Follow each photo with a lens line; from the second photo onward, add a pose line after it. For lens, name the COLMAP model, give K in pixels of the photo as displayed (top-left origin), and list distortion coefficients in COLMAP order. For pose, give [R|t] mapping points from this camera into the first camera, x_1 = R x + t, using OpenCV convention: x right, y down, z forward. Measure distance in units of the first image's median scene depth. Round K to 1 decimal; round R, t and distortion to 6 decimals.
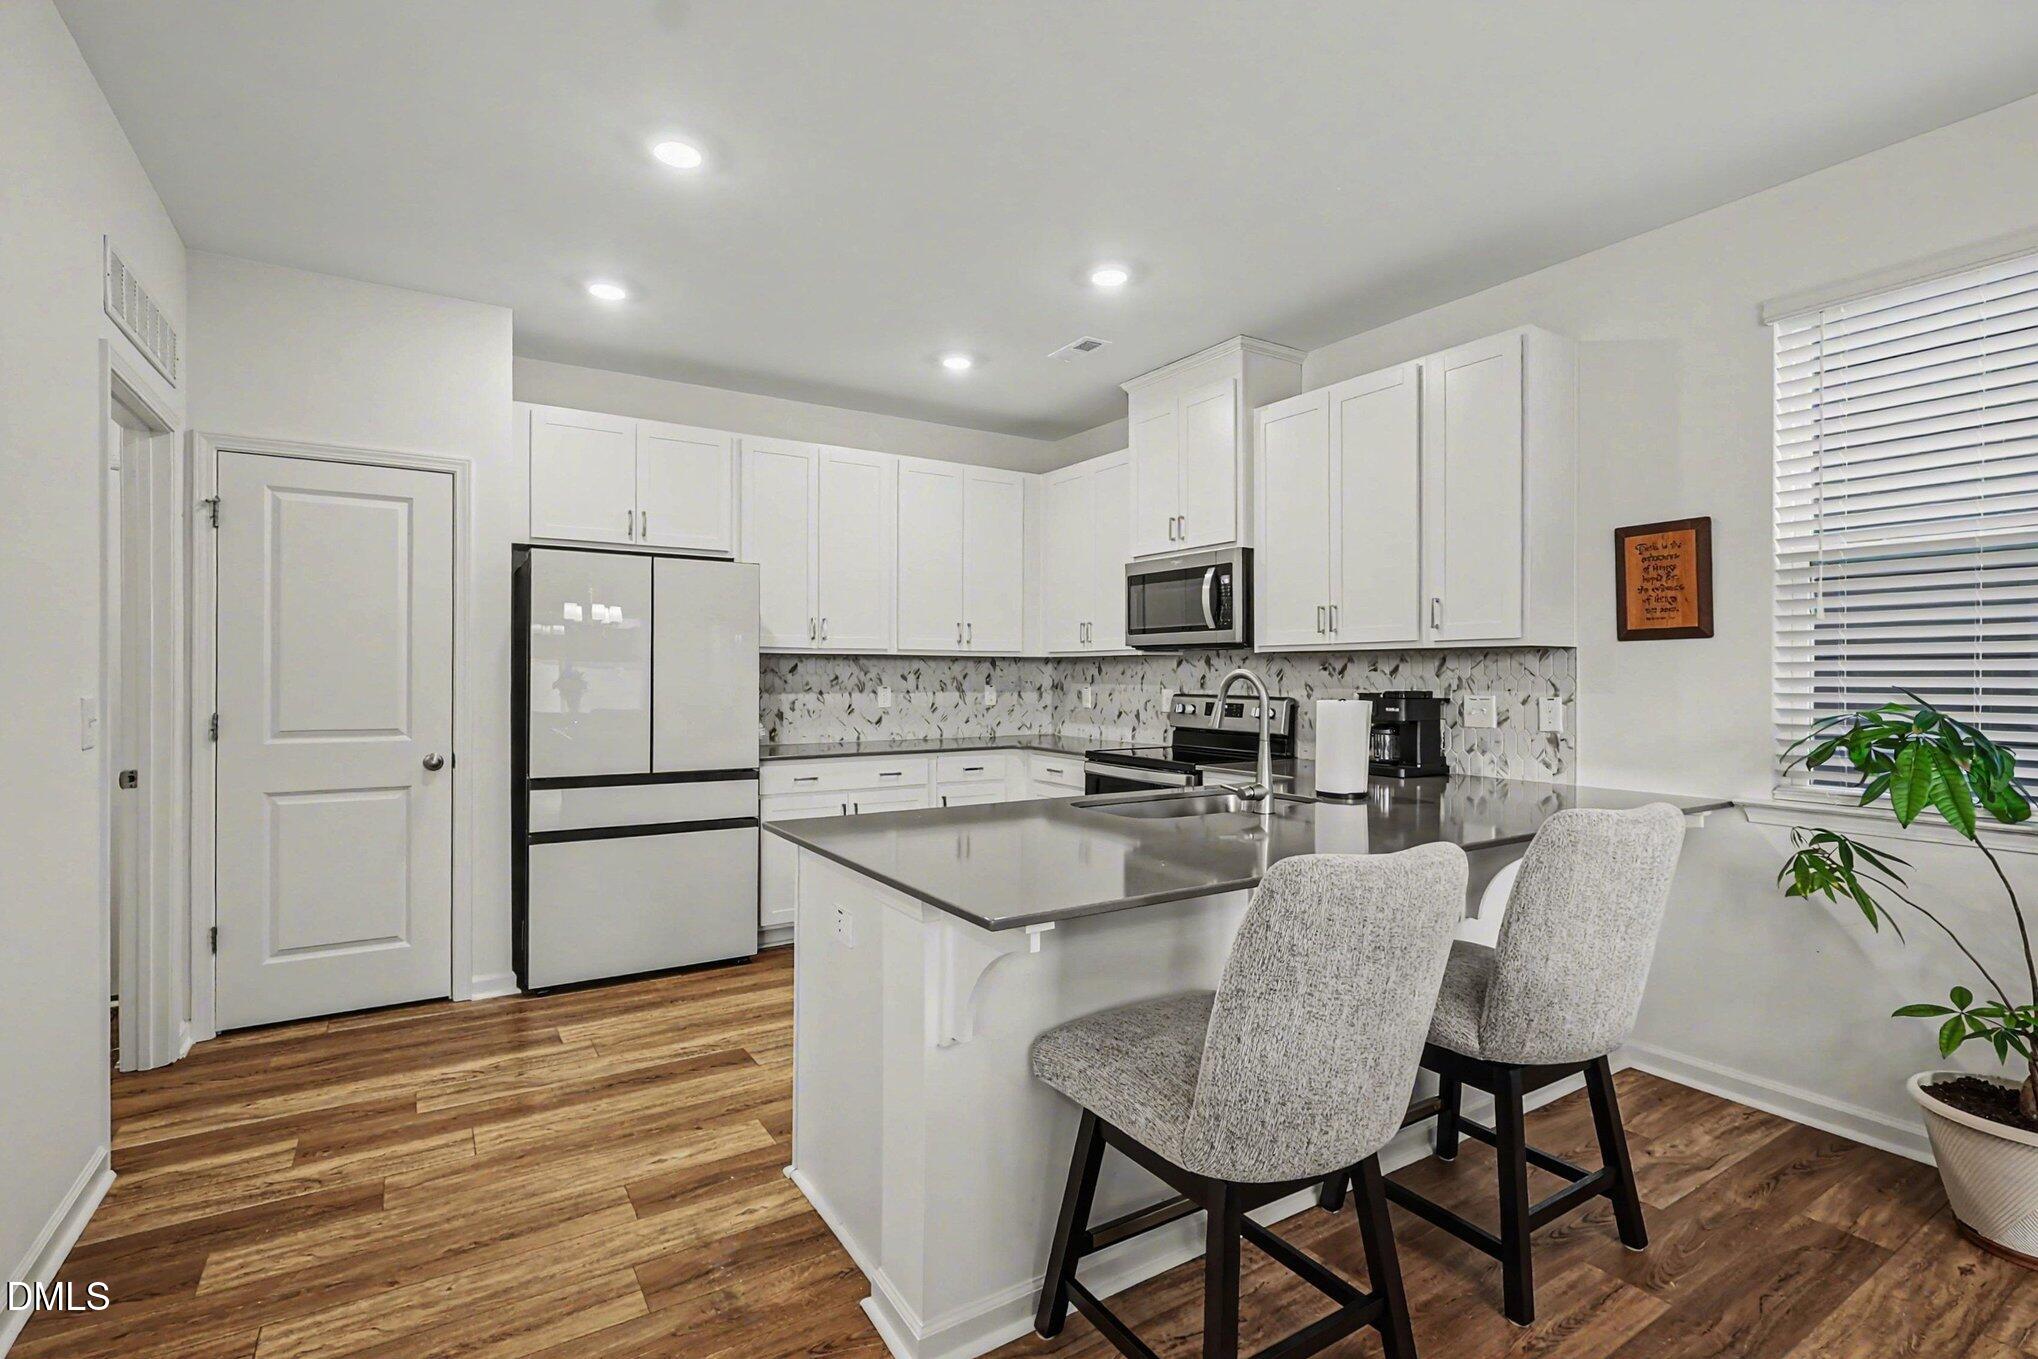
lens RADIAL K [[946.8, 0, 1019.1], [0, 946.8, 675.4], [0, 0, 1]] dist [-0.000688, 0.000284]
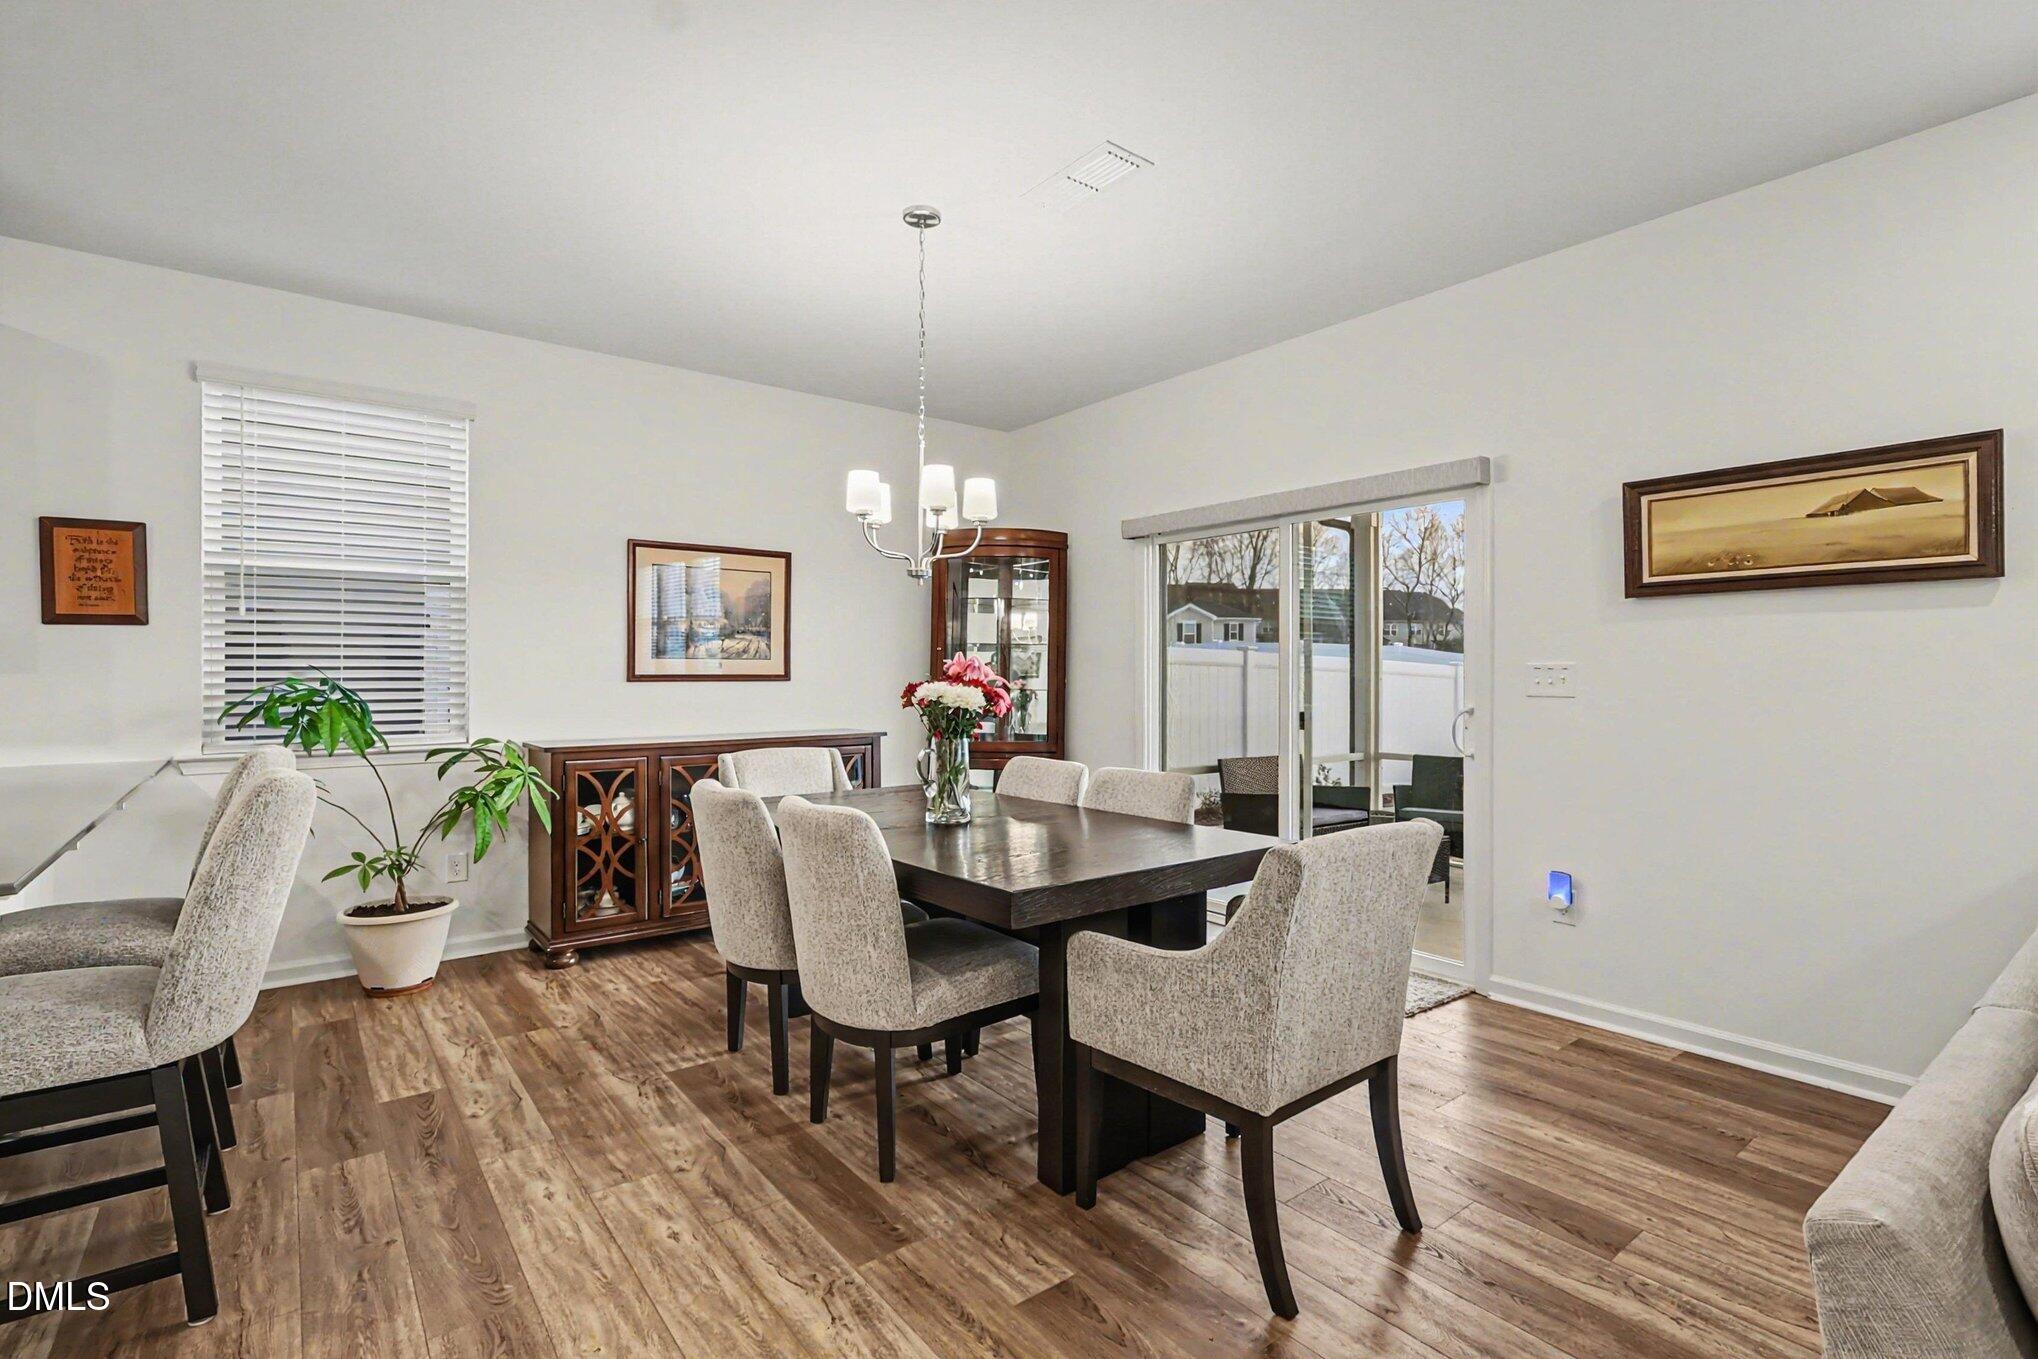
lens RADIAL K [[966.6, 0, 1014.1], [0, 966.6, 676.1], [0, 0, 1]] dist [-0.000369, 0.000101]
pose [[-0.089453, -0.004802, 0.995979, -0.396829], [0.000455, 0.999988, 0.004862, 0.012576], [-0.995991, 0.000888, -0.089450, 0.017989]]
